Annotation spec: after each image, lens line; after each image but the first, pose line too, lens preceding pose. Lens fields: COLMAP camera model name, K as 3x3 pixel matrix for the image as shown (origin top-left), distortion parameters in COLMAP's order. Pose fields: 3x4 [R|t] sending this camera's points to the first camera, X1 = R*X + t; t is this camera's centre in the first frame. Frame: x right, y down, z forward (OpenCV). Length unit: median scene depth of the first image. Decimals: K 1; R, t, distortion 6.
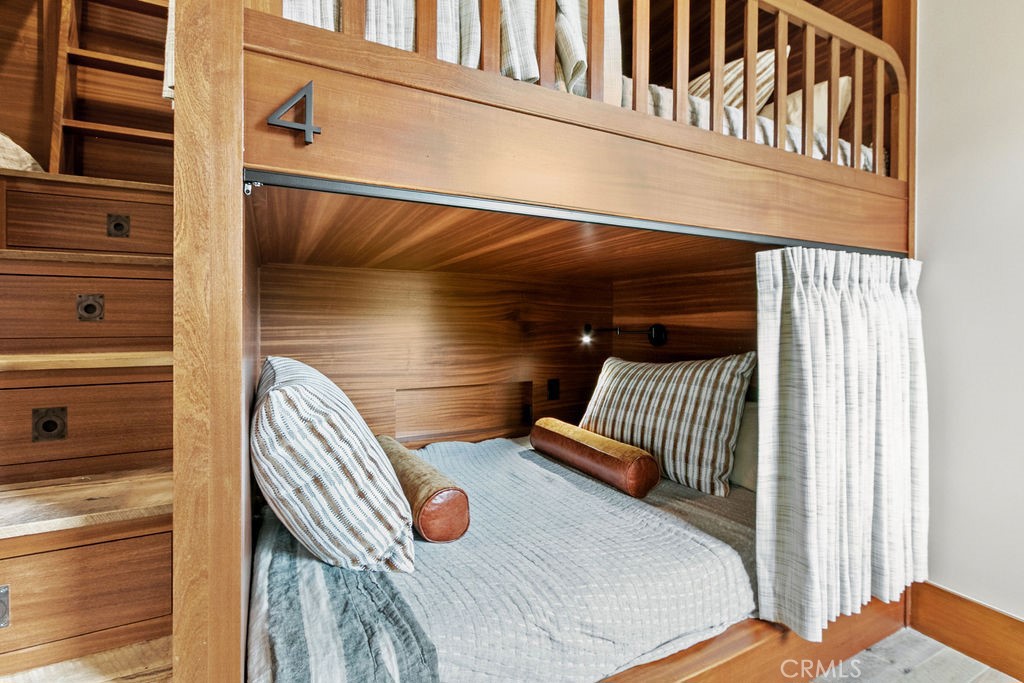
lens RADIAL K [[472.5, 0, 513.0], [0, 472.5, 333.0], [0, 0, 1]] dist [0.002922, -0.000593]
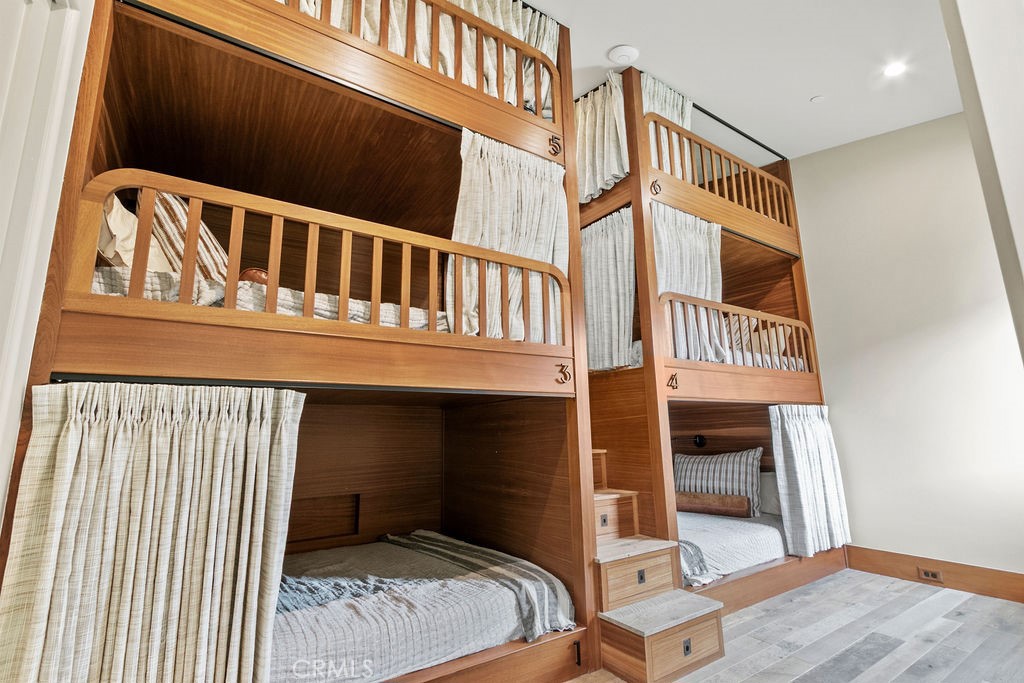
lens RADIAL K [[472.5, 0, 511.1], [0, 472.5, 347.3], [0, 0, 1]] dist [0.002922, -0.000593]
pose [[0.994237, 0.004930, 0.107088, -1.110645], [0.017728, 0.977627, -0.209599, 0.035700], [-0.105726, 0.210289, 0.971906, -1.369321]]
